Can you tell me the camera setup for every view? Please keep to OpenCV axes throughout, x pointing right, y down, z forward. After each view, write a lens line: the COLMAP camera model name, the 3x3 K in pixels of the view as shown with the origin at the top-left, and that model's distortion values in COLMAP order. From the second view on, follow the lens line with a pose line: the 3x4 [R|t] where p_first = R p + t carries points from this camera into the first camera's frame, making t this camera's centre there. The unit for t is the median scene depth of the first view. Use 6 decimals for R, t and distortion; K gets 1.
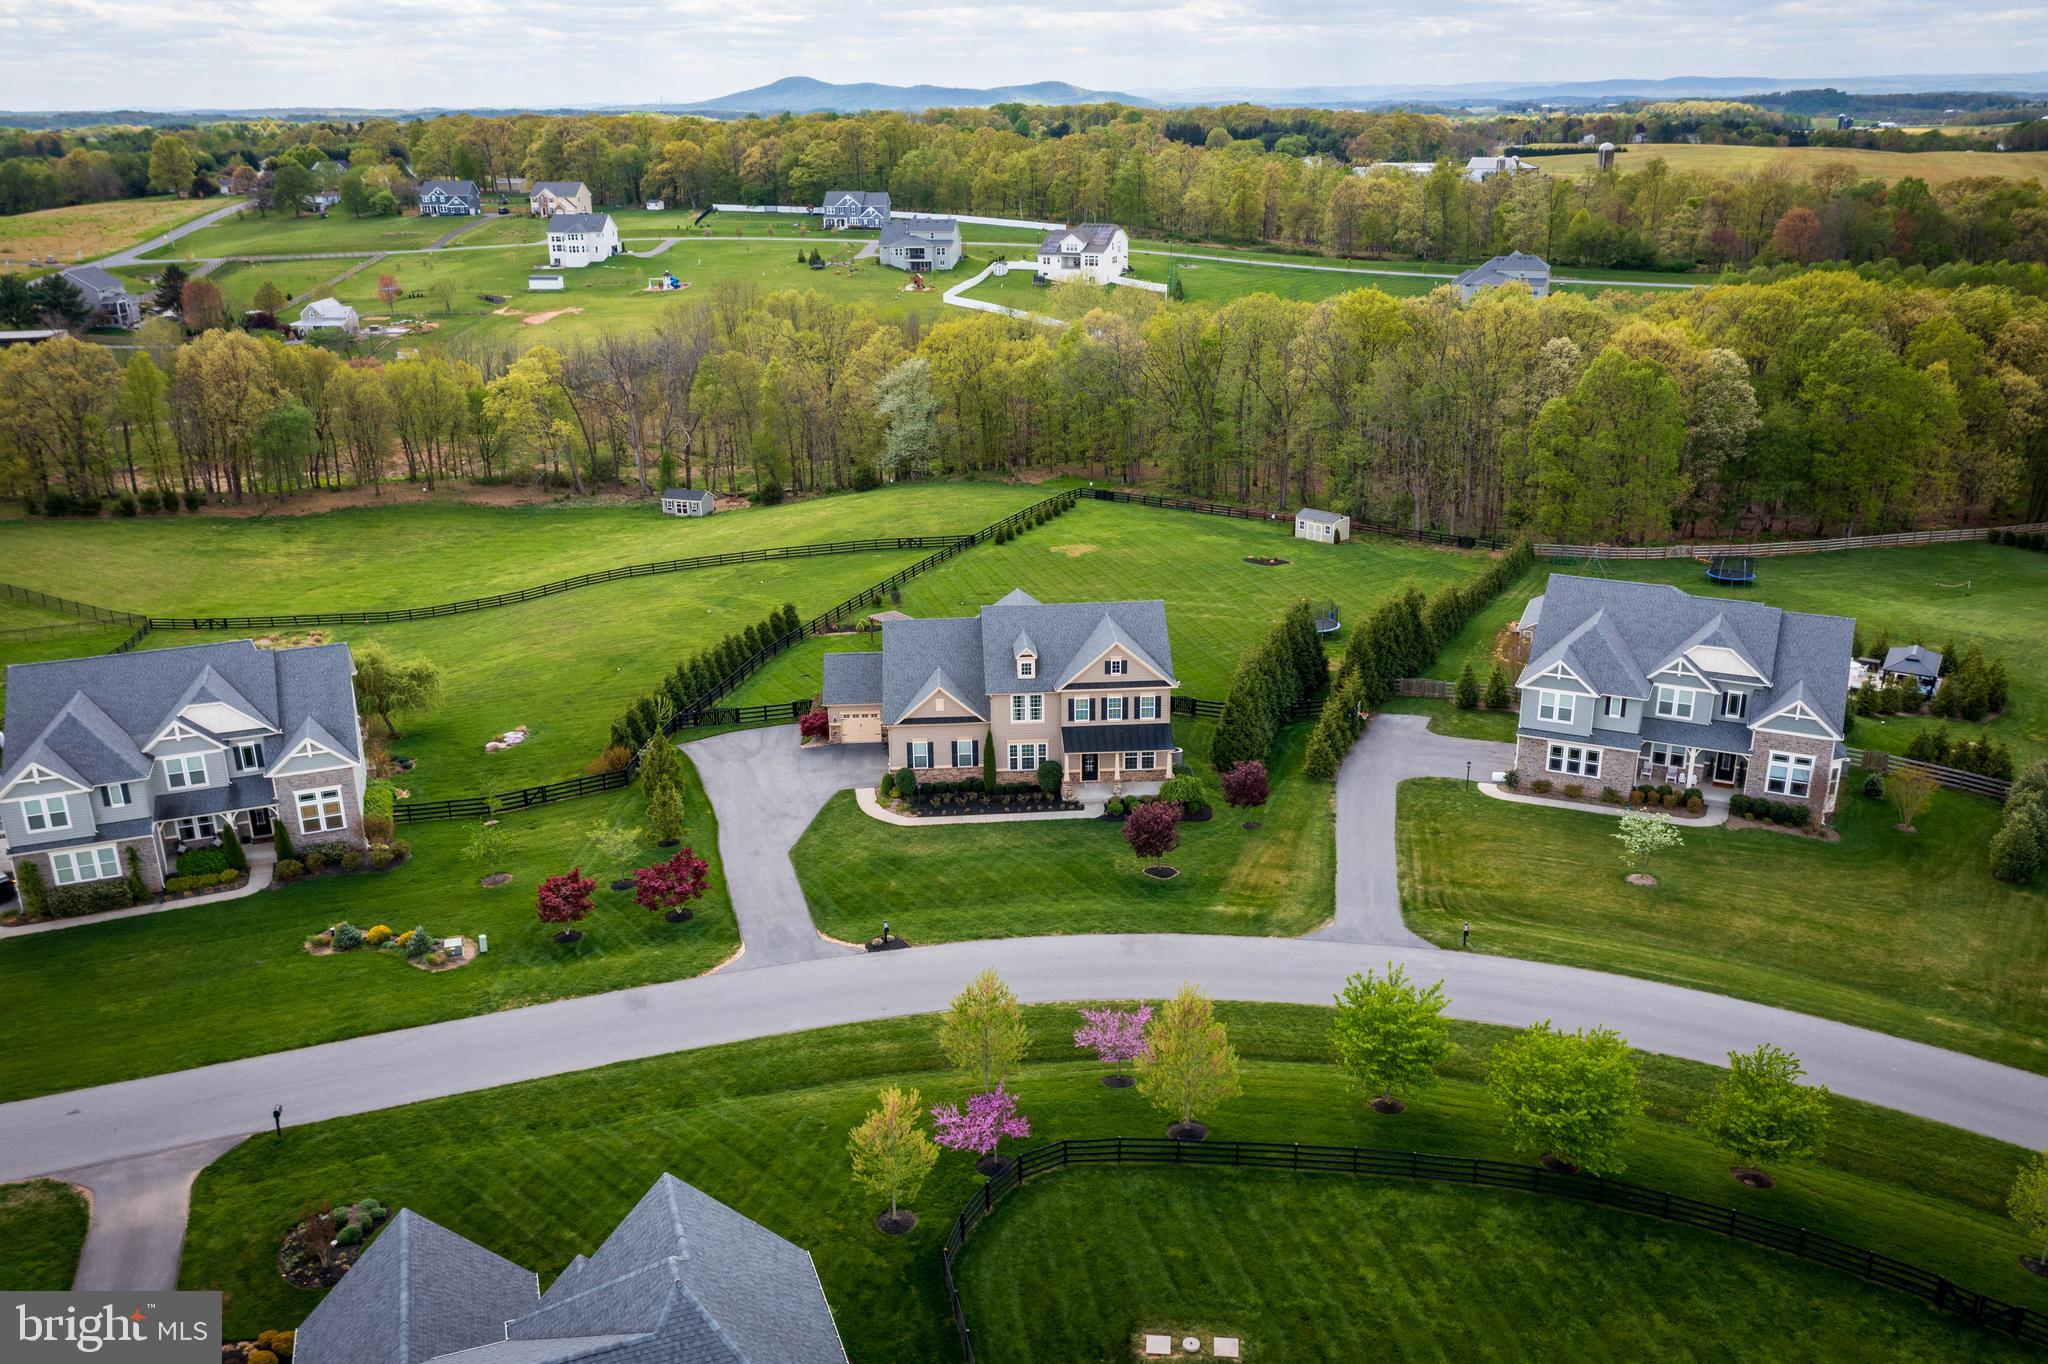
lens RADIAL K [[1635.2, 0, 1027.0], [0, 1635.2, 682.3], [0, 0, 1]] dist [0.001130, 0.007042]
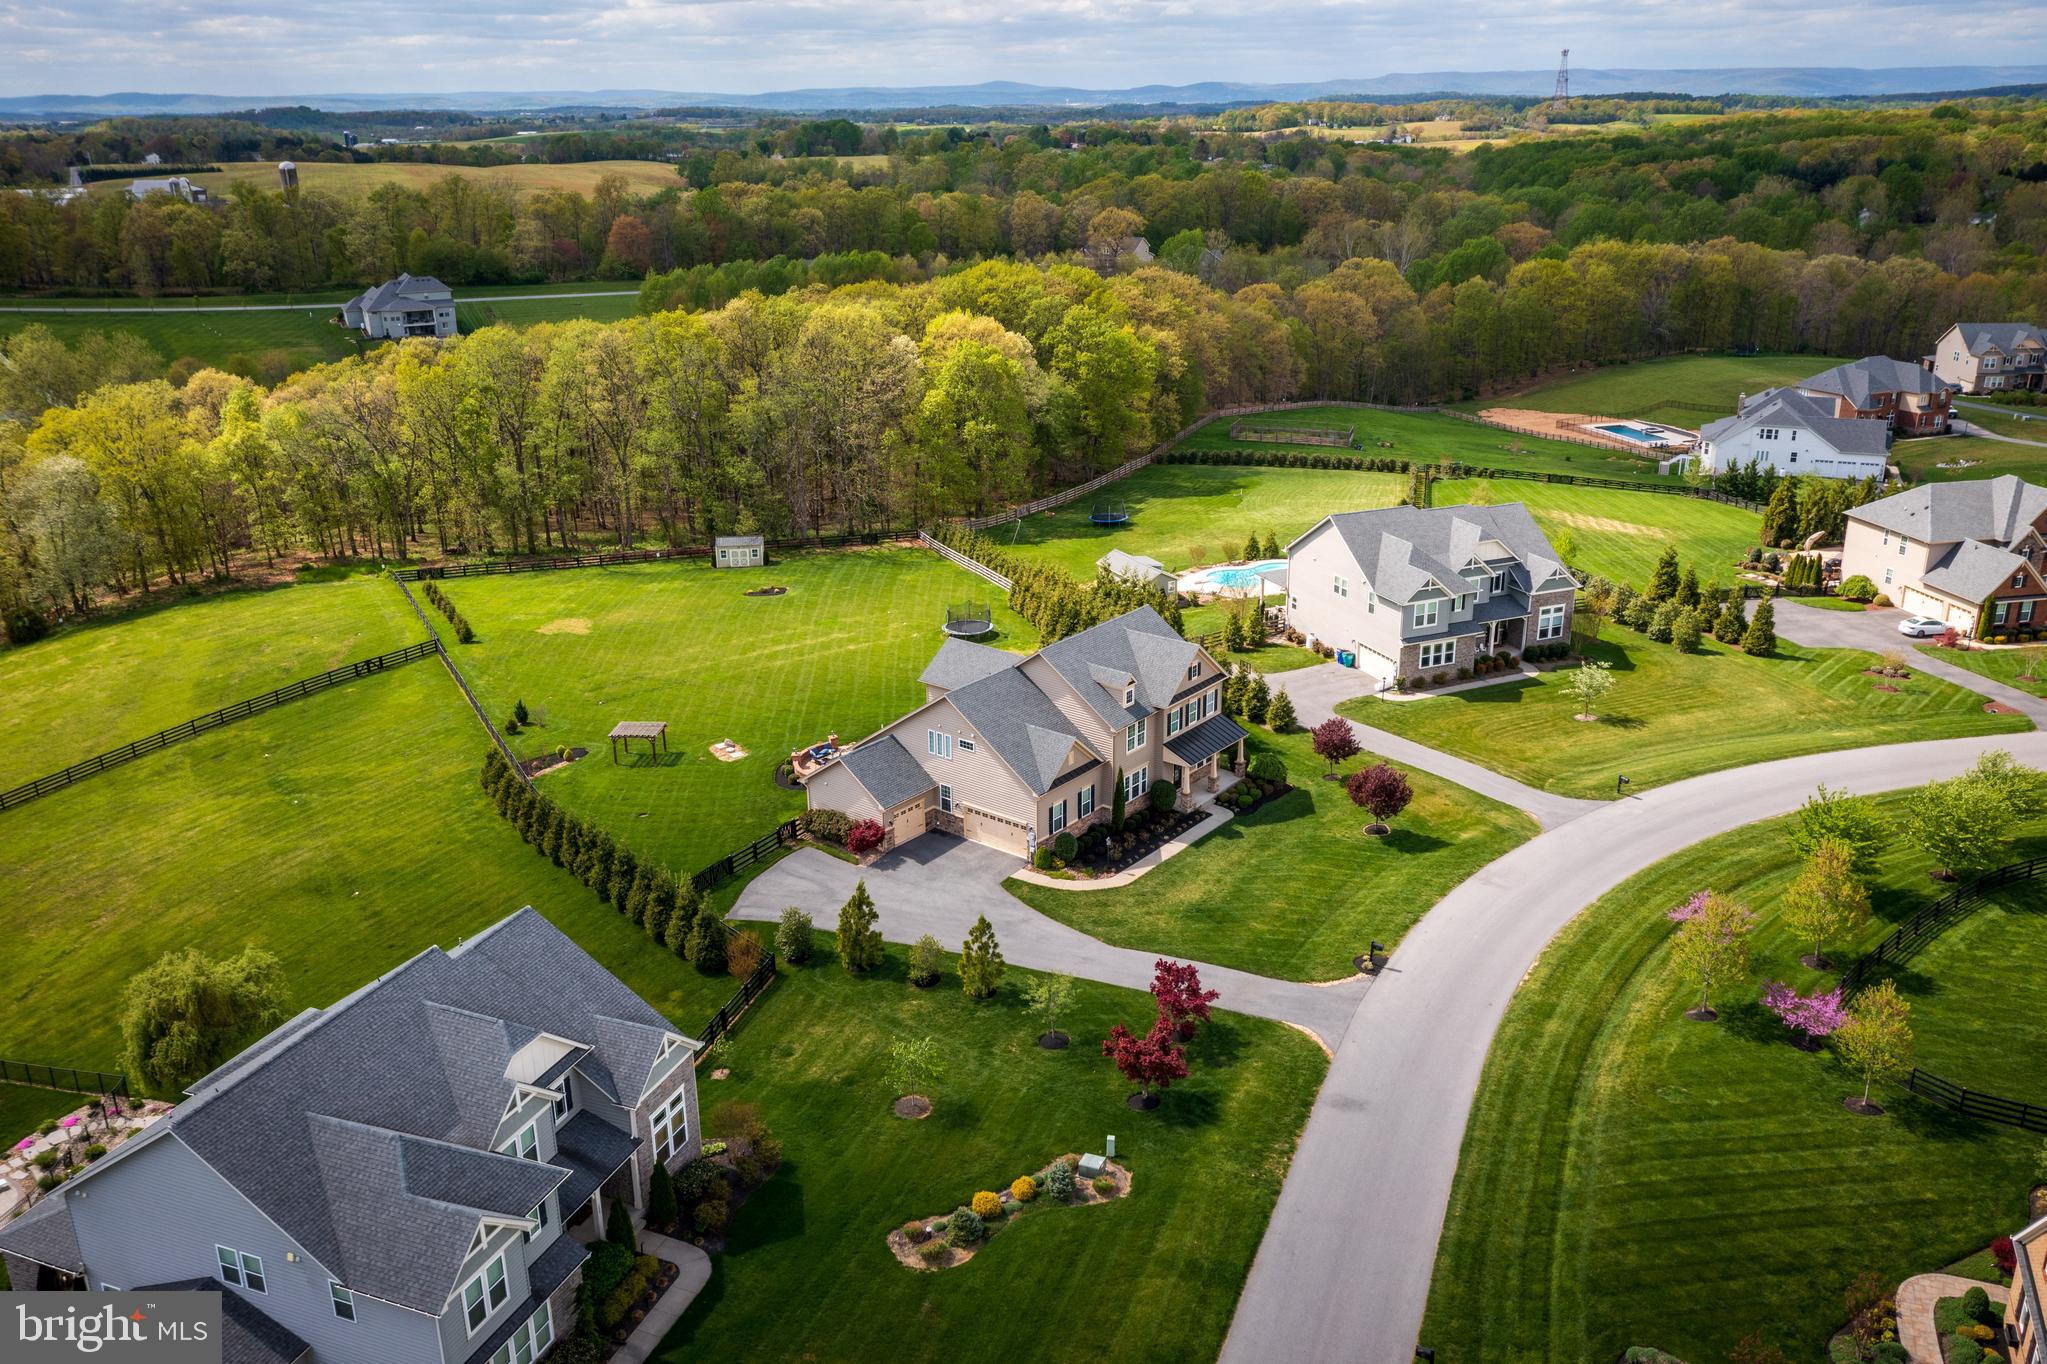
lens RADIAL K [[1630.0, 0, 1025.1], [0, 1630.0, 689.6], [0, 0, 1]] dist [0.000496, 0.007984]
pose [[0.667716, -0.248988, 0.701541, -0.717731], [0.252061, 0.962358, 0.101648, -0.125683], [-0.700443, 0.108959, 0.705342, 0.353595]]
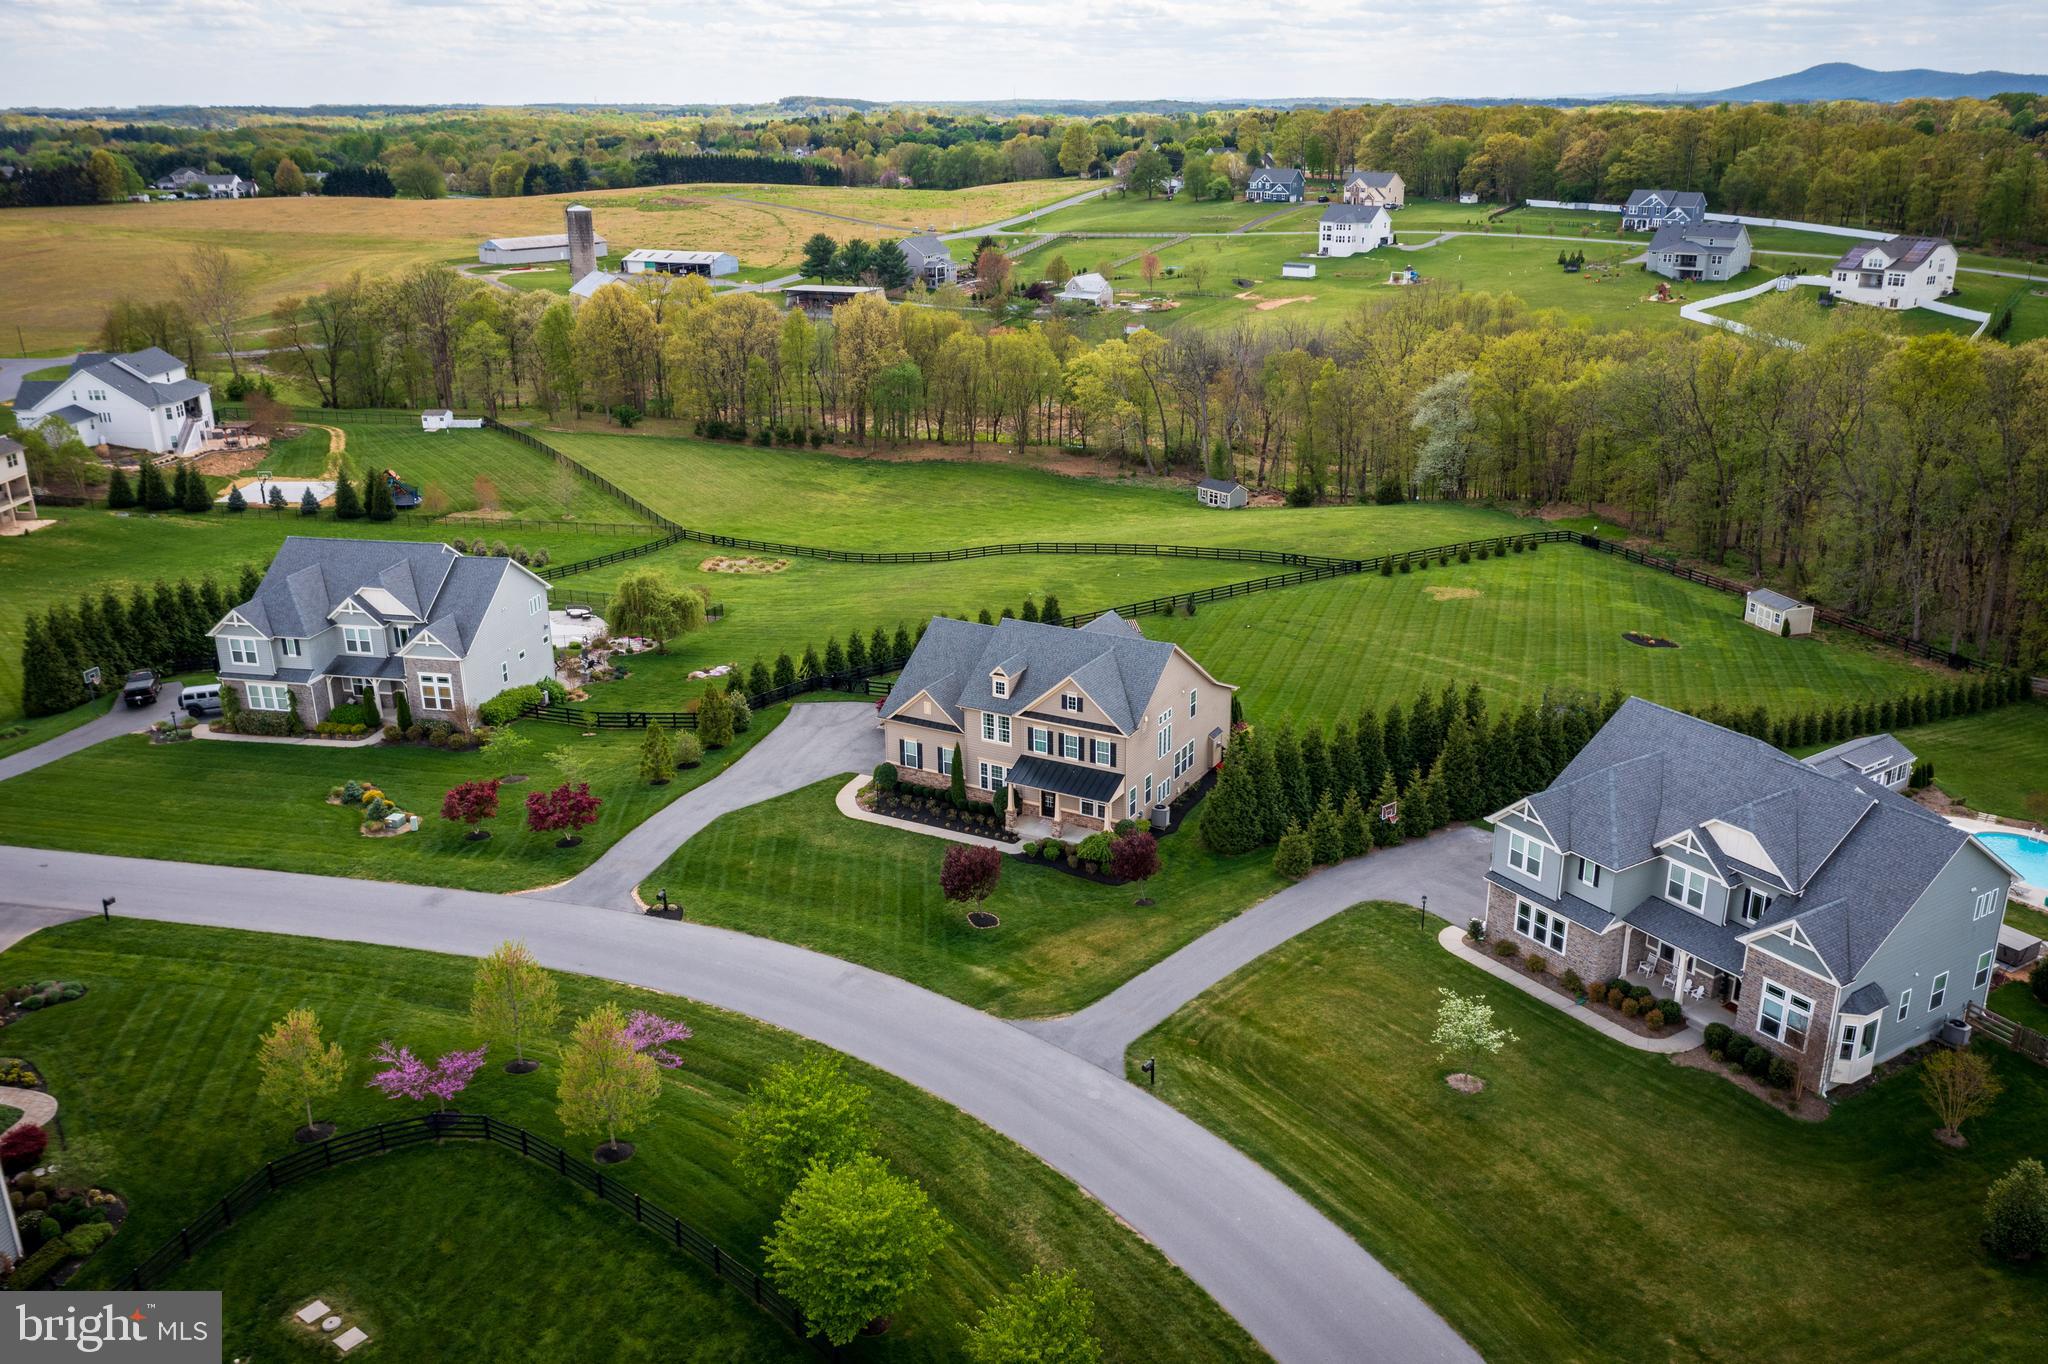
lens RADIAL K [[1635.2, 0, 1027.0], [0, 1635.2, 682.3], [0, 0, 1]] dist [0.001130, 0.007042]
pose [[0.844012, 0.183098, -0.504102, 0.494499], [-0.180215, 0.982090, 0.054979, -0.066825], [0.505140, 0.044444, 0.861892, 0.174785]]
